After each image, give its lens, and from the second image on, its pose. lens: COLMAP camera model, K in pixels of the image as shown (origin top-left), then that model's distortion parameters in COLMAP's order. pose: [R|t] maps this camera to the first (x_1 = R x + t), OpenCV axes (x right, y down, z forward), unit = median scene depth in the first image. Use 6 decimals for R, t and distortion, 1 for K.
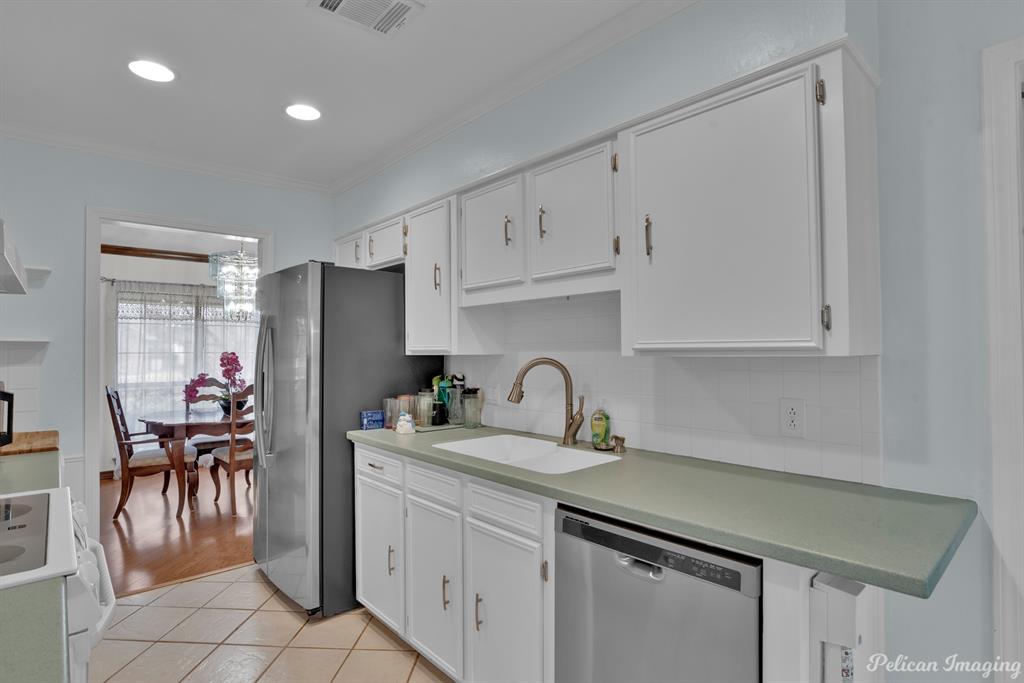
lens RADIAL K [[519.7, 0, 512.4], [0, 519.7, 342.2], [0, 0, 1]] dist [-0.054902, 0.023761]
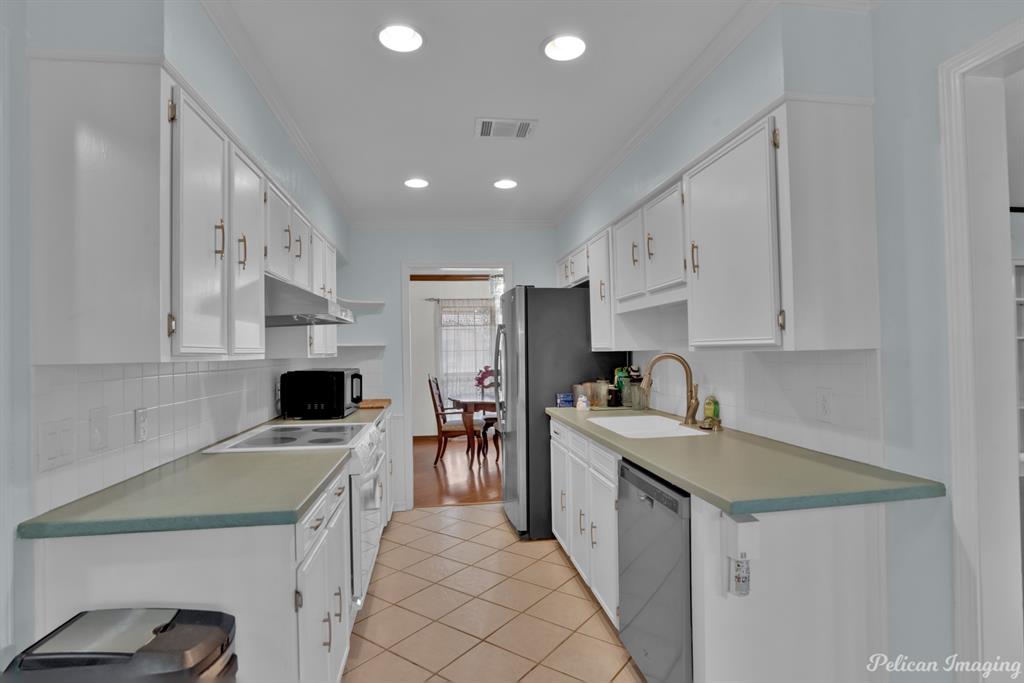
lens RADIAL K [[524.8, 0, 514.7], [0, 524.8, 340.8], [0, 0, 1]] dist [-0.055651, 0.025745]
pose [[0.836506, -0.020699, -0.547566, 0.360526], [0.024820, 0.999692, 0.000128, -0.006546], [0.547395, -0.013698, 0.836762, -0.198510]]
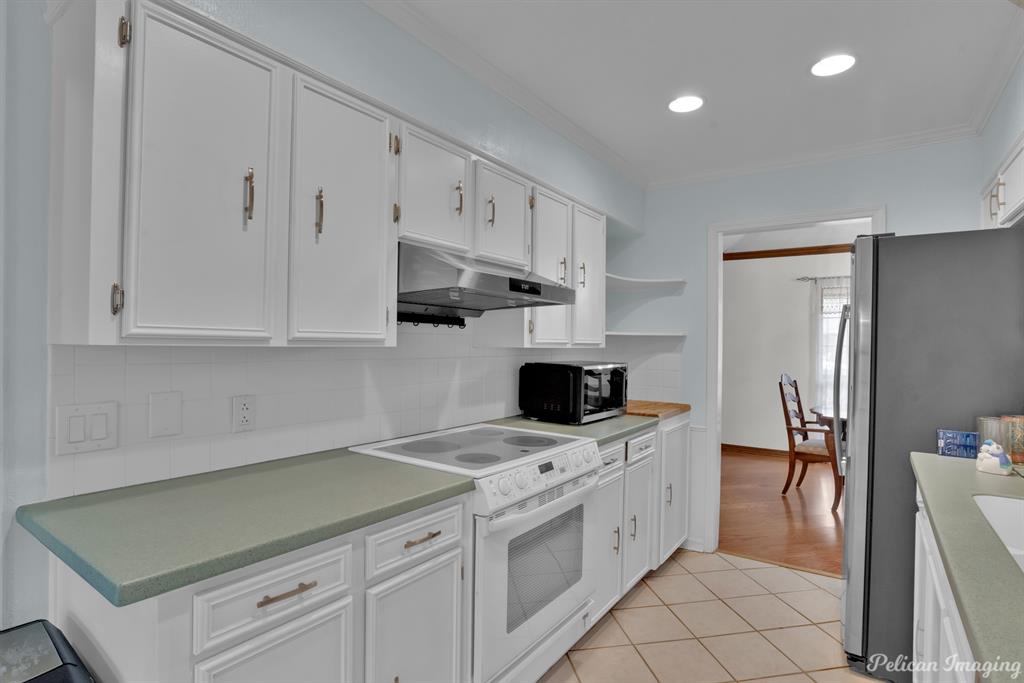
lens RADIAL K [[519.7, 0, 512.4], [0, 519.7, 342.2], [0, 0, 1]] dist [-0.054902, 0.023761]
pose [[0.224485, 0.005732, -0.974461, 0.261009], [0.006729, 0.999950, 0.007432, 0.002399], [0.974454, -0.008225, 0.224435, 0.250161]]
